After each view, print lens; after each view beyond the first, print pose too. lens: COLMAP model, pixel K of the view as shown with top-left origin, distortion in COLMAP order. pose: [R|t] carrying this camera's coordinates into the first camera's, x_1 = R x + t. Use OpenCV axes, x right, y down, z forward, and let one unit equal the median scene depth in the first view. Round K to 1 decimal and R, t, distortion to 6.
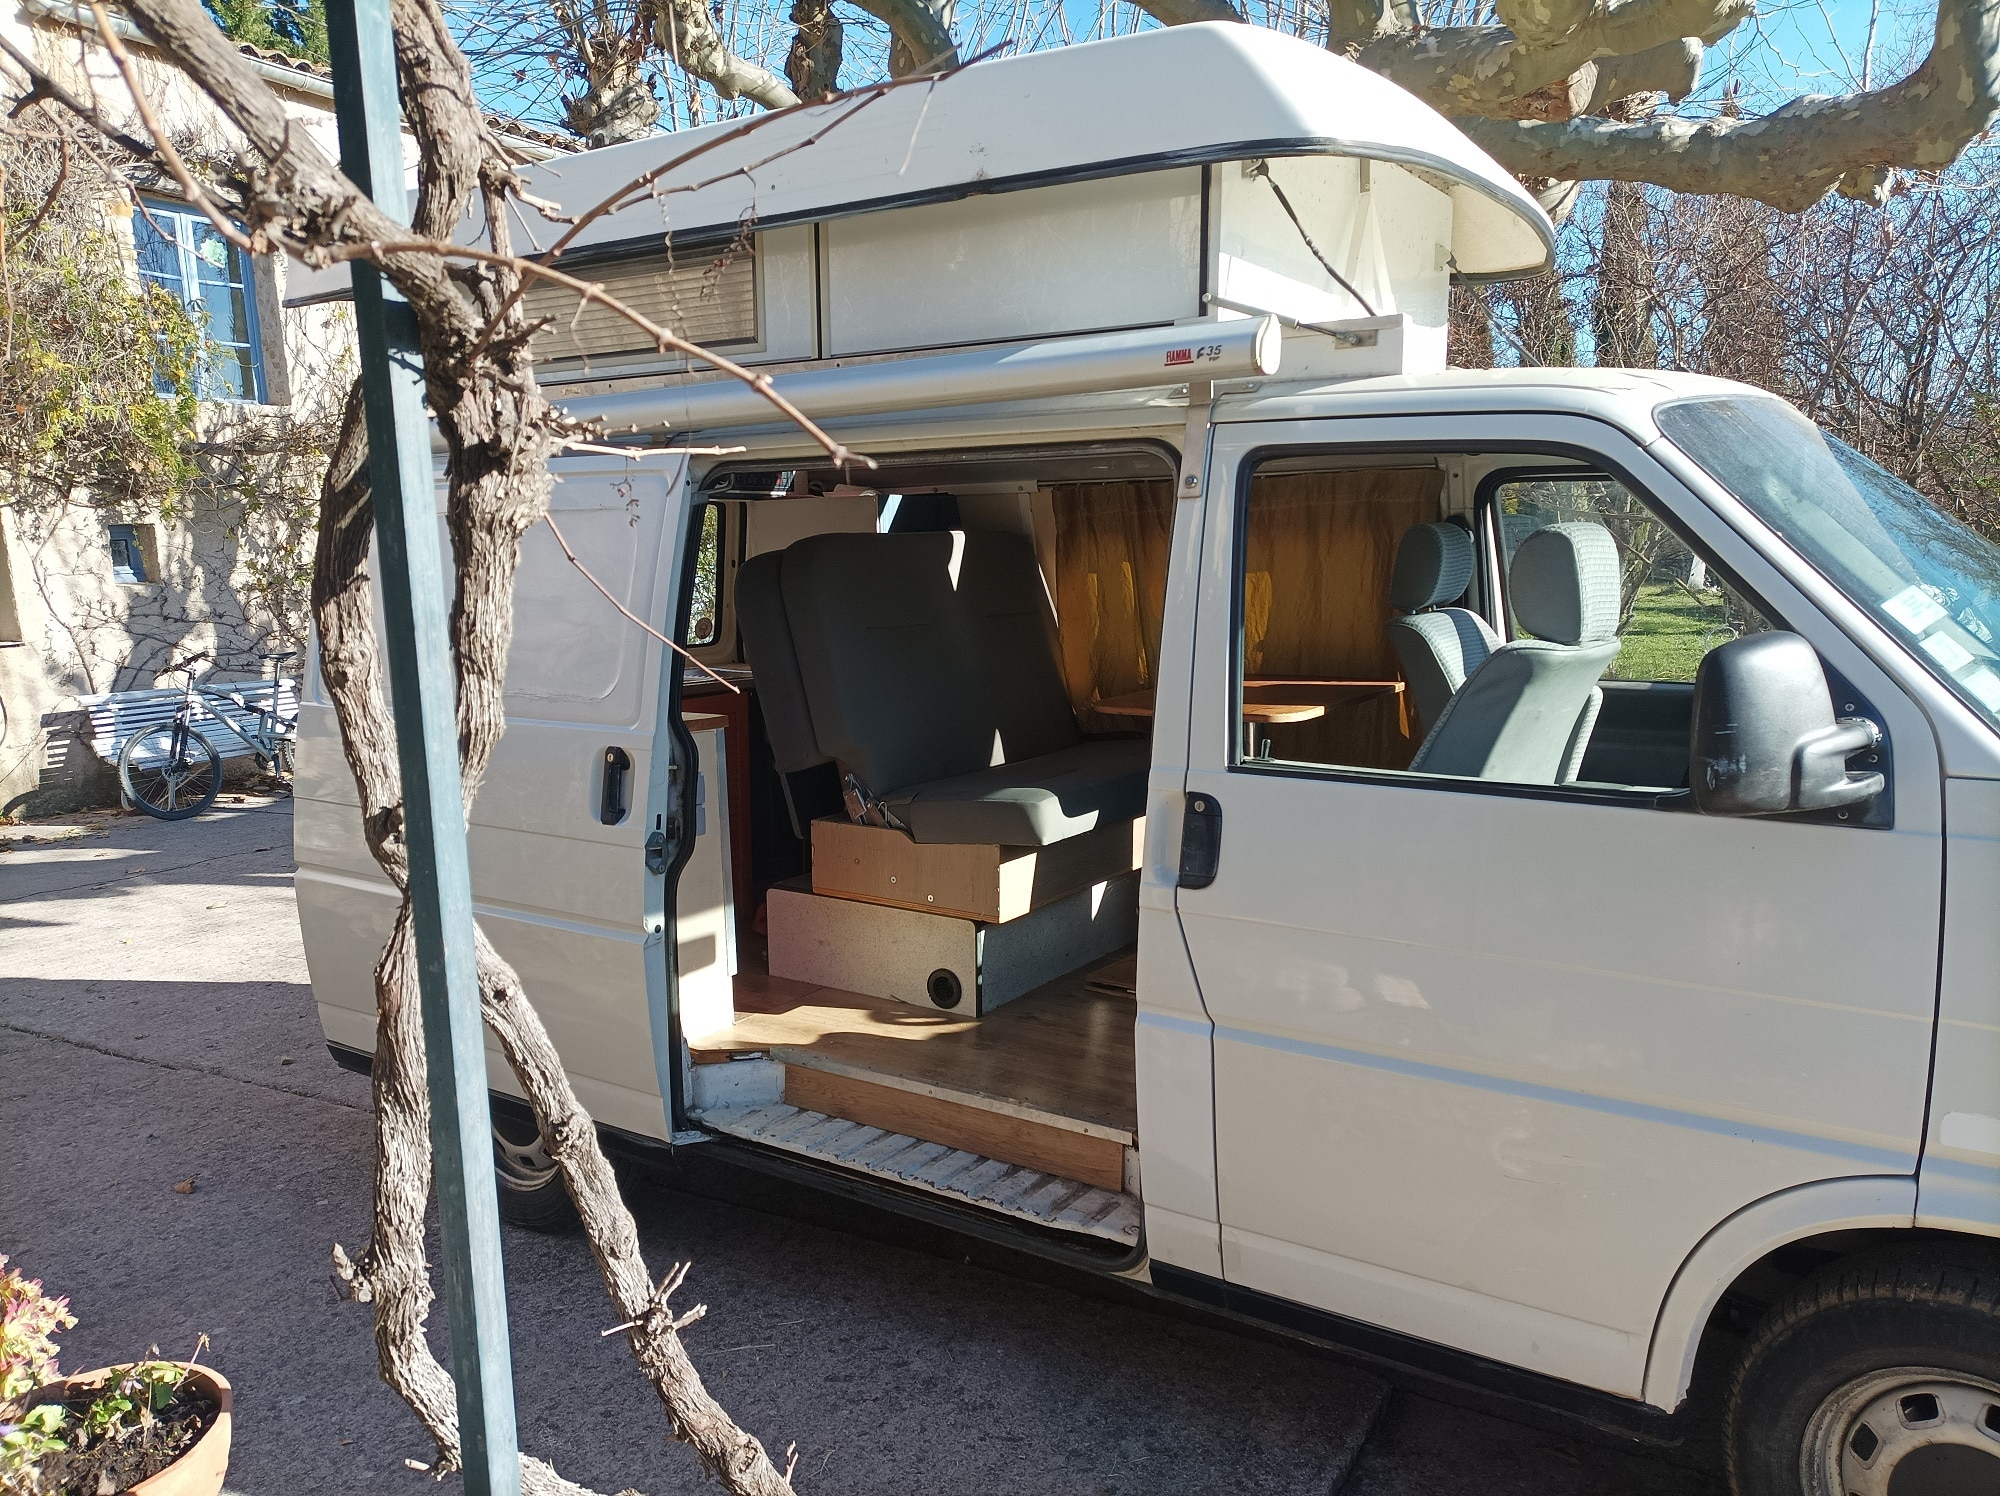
lens RADIAL K [[1489.8, 0, 1000.0], [0, 1489.8, 748.0], [0, 0, 1]] dist [0.026428, -0.041330]
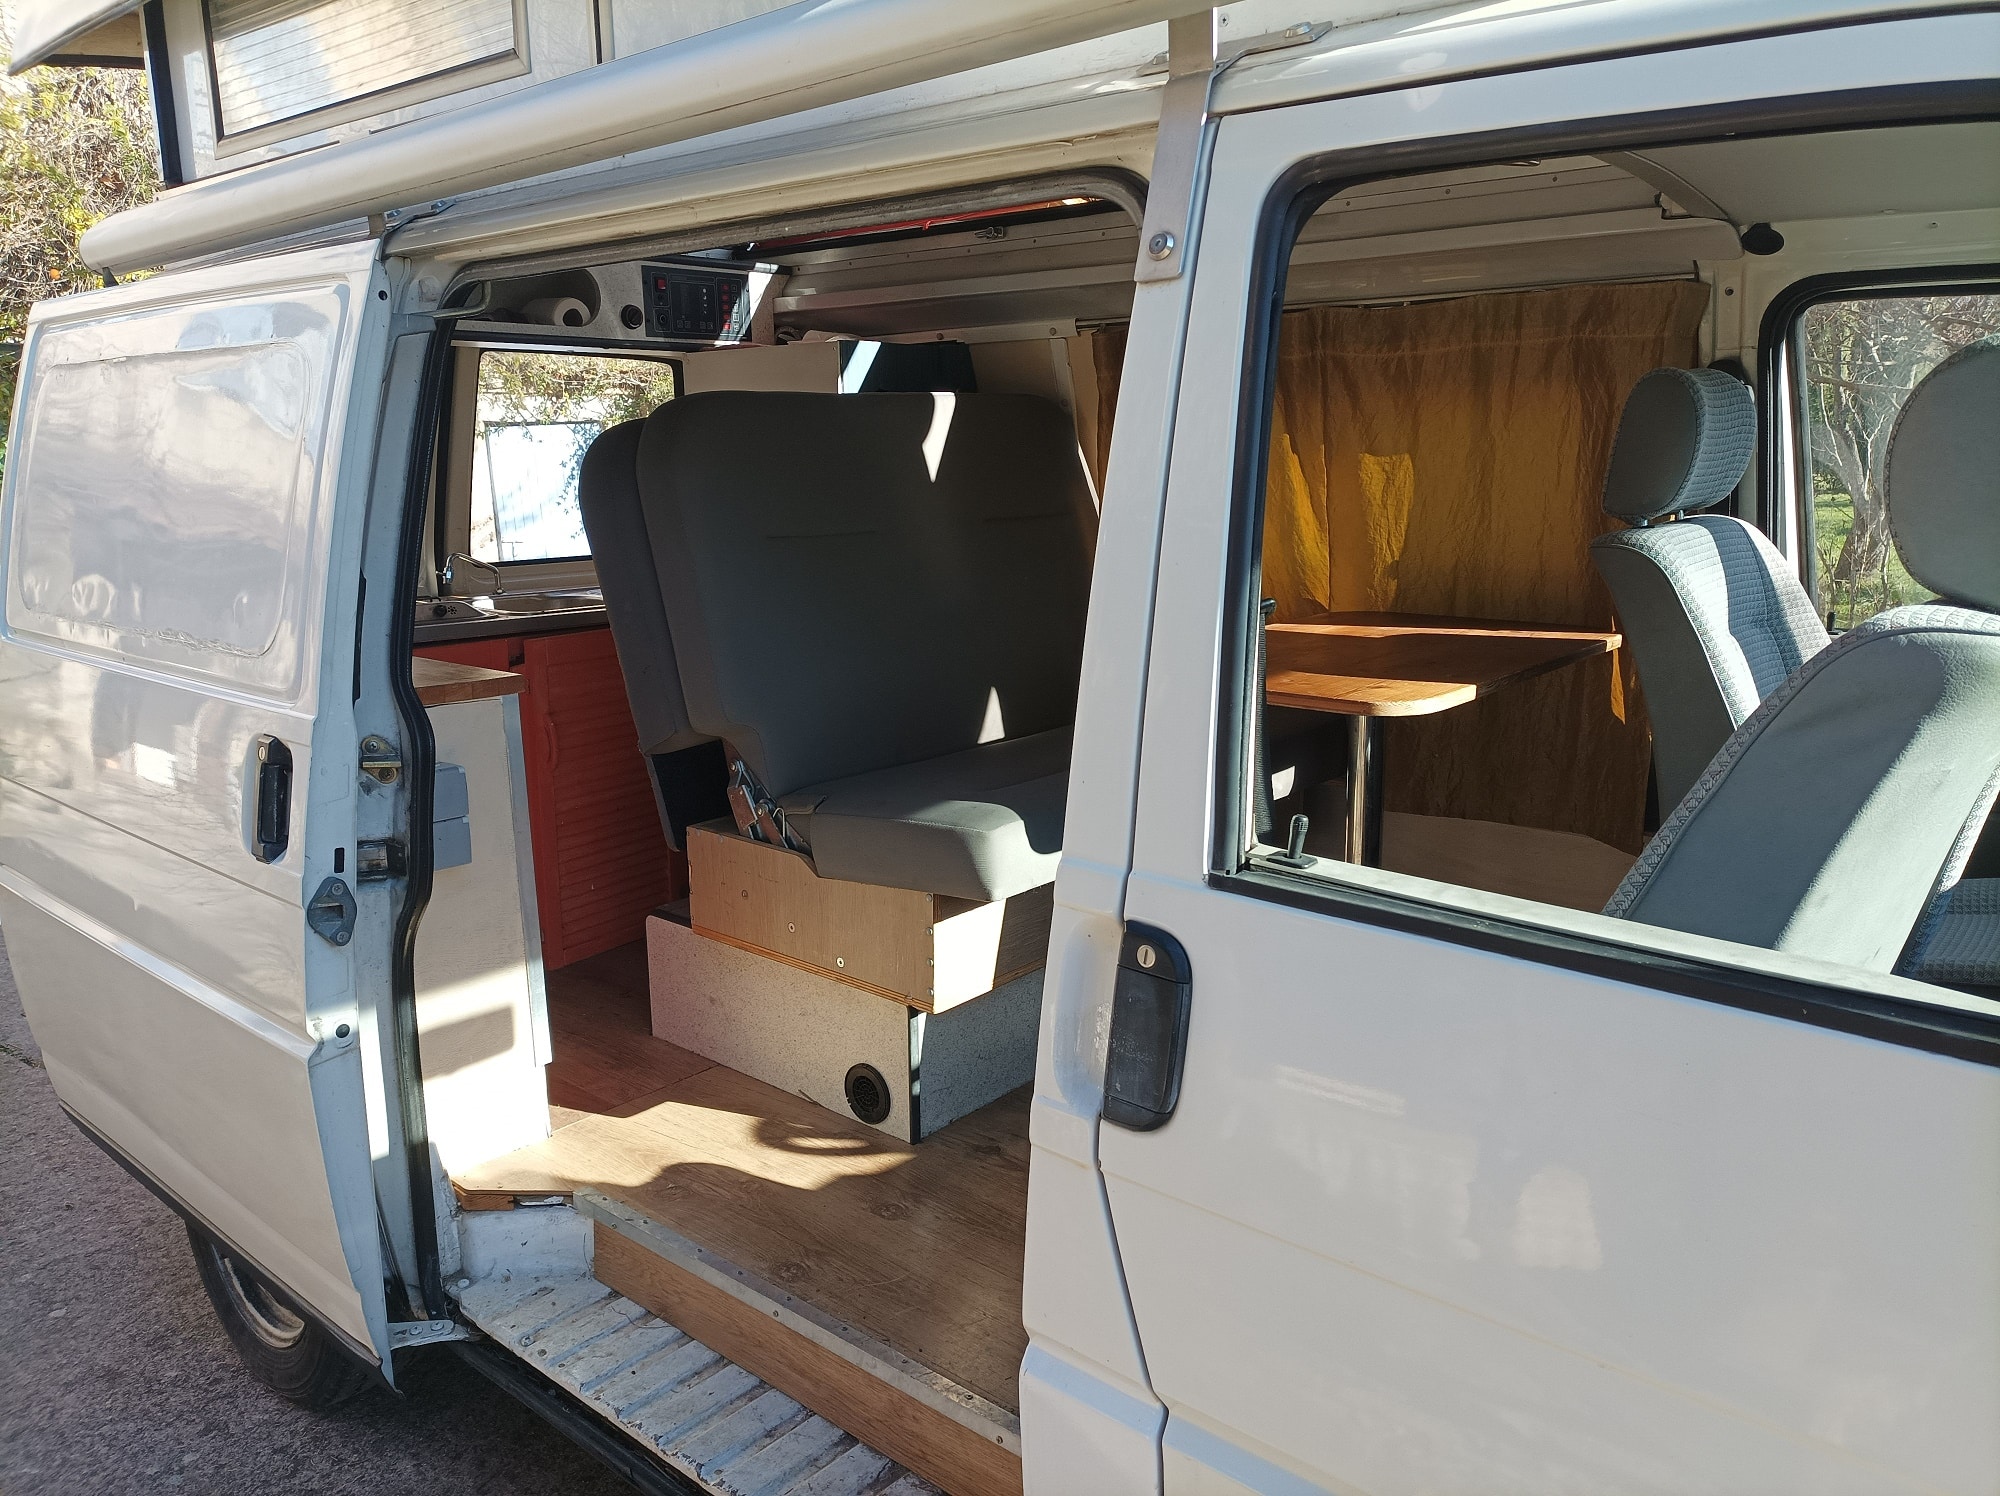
lens RADIAL K [[1489.8, 0, 1000.0], [0, 1489.8, 748.0], [0, 0, 1]] dist [0.026428, -0.041330]
pose [[0.991795, 0.028299, -0.124667, 0.100196], [-0.019279, 0.997147, 0.072974, -0.040277], [0.126376, -0.069972, 0.989511, 0.375130]]
